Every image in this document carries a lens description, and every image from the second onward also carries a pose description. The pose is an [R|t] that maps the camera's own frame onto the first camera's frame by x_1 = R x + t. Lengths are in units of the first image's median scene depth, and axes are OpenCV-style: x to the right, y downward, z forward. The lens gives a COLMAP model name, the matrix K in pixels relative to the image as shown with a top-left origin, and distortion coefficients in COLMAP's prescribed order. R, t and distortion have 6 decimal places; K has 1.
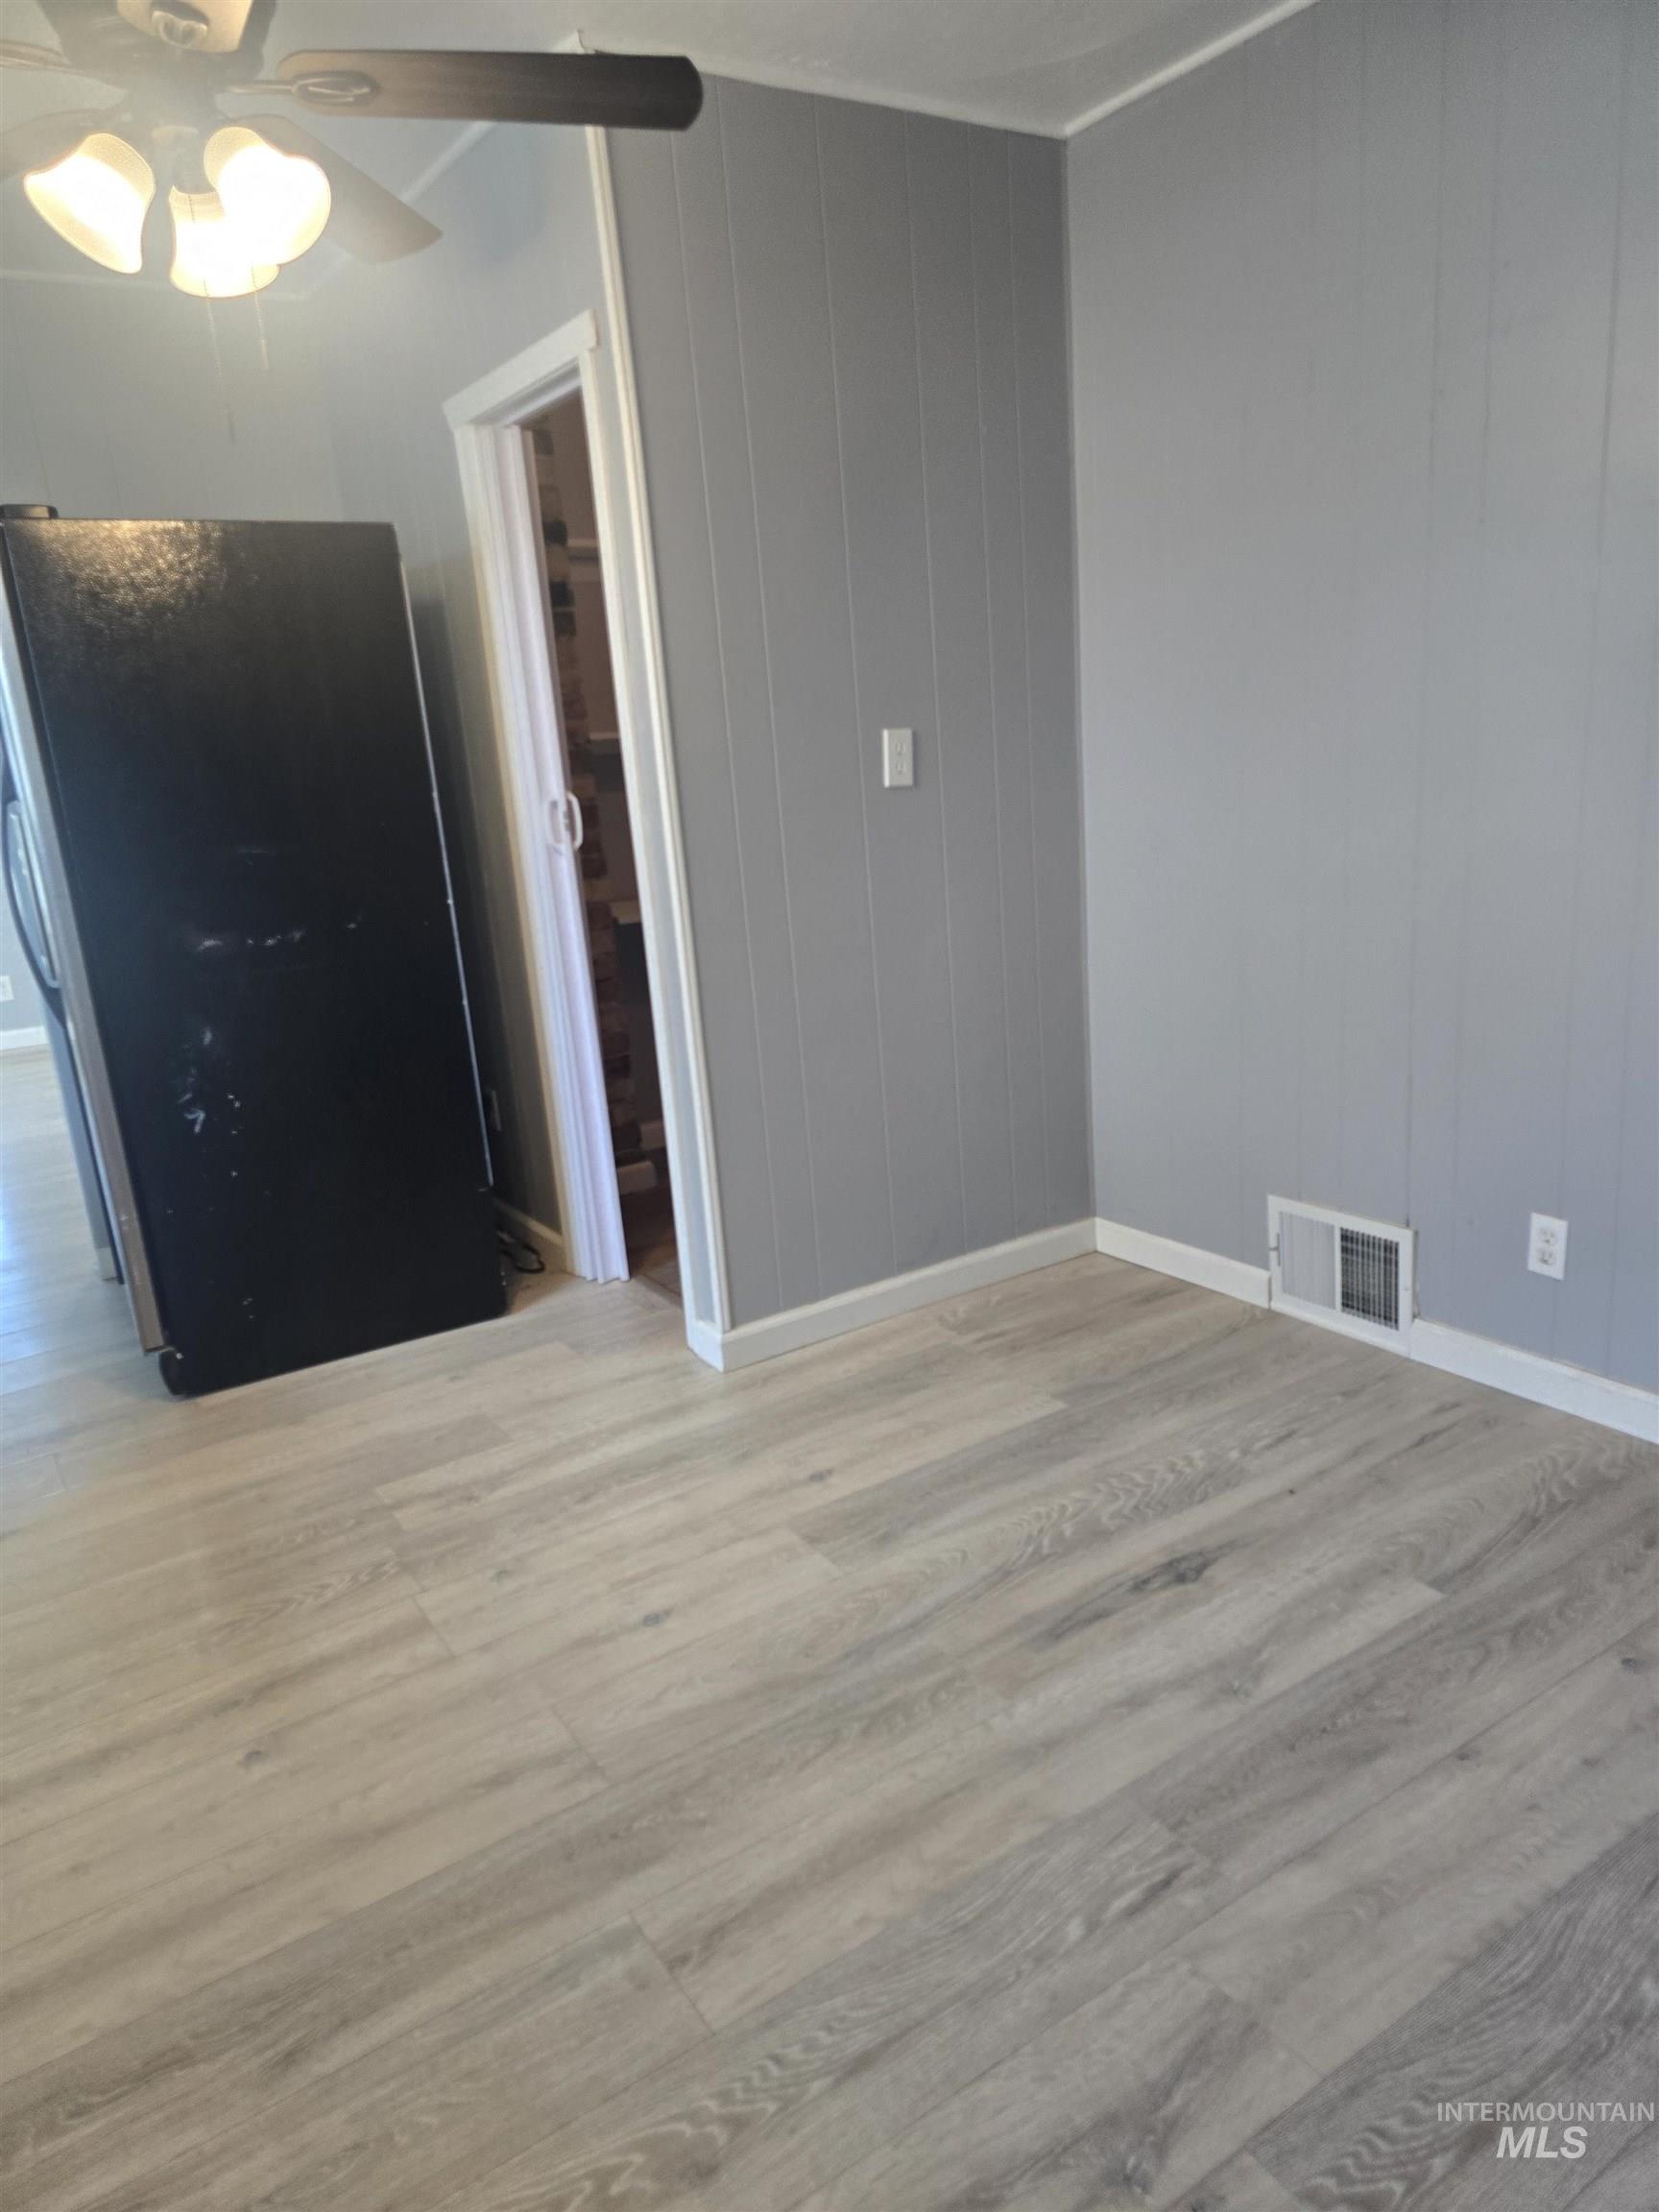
lens RADIAL K [[1489.1, 0, 836.3], [0, 1489.1, 1115.5], [0, 0, 1]] dist [0.057494, -0.043842]
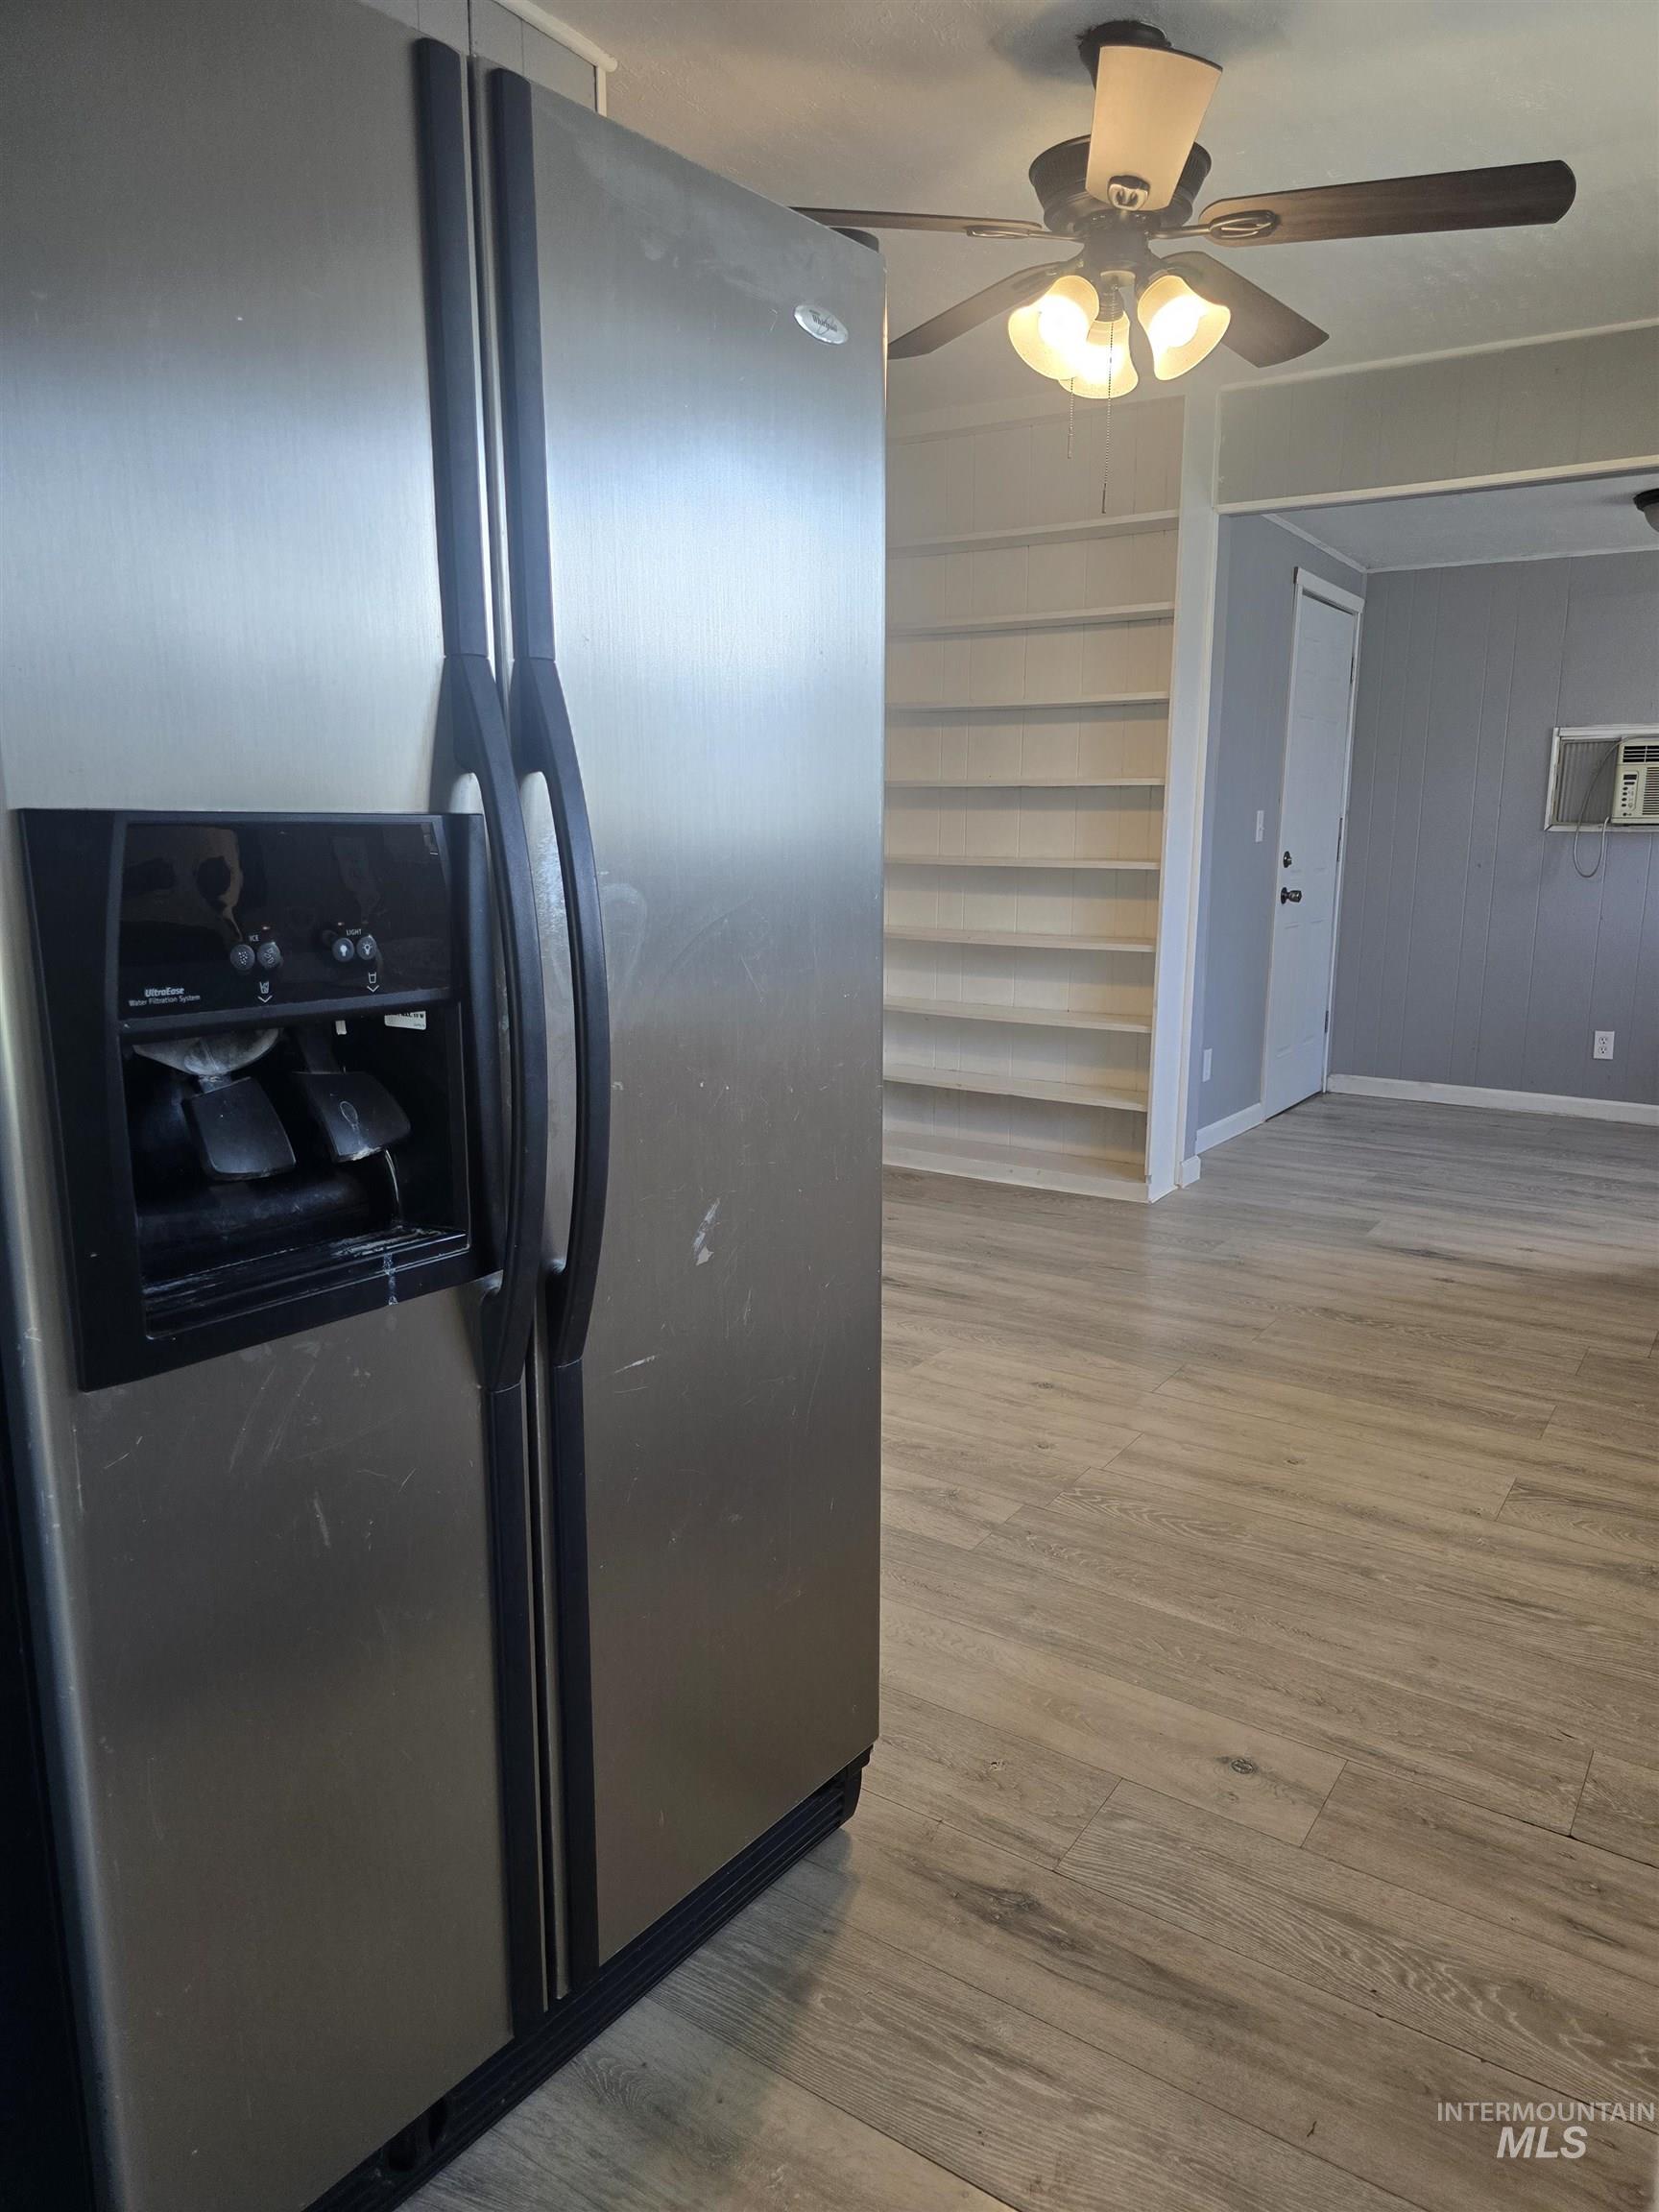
lens RADIAL K [[1489.1, 0, 836.3], [0, 1489.1, 1115.5], [0, 0, 1]] dist [0.057494, -0.043842]
pose [[-0.388000, -0.117340, 0.914159, -1.436553], [0.257874, 0.938427, 0.229905, -0.316436], [-0.884849, 0.324941, -0.333851, 1.697426]]
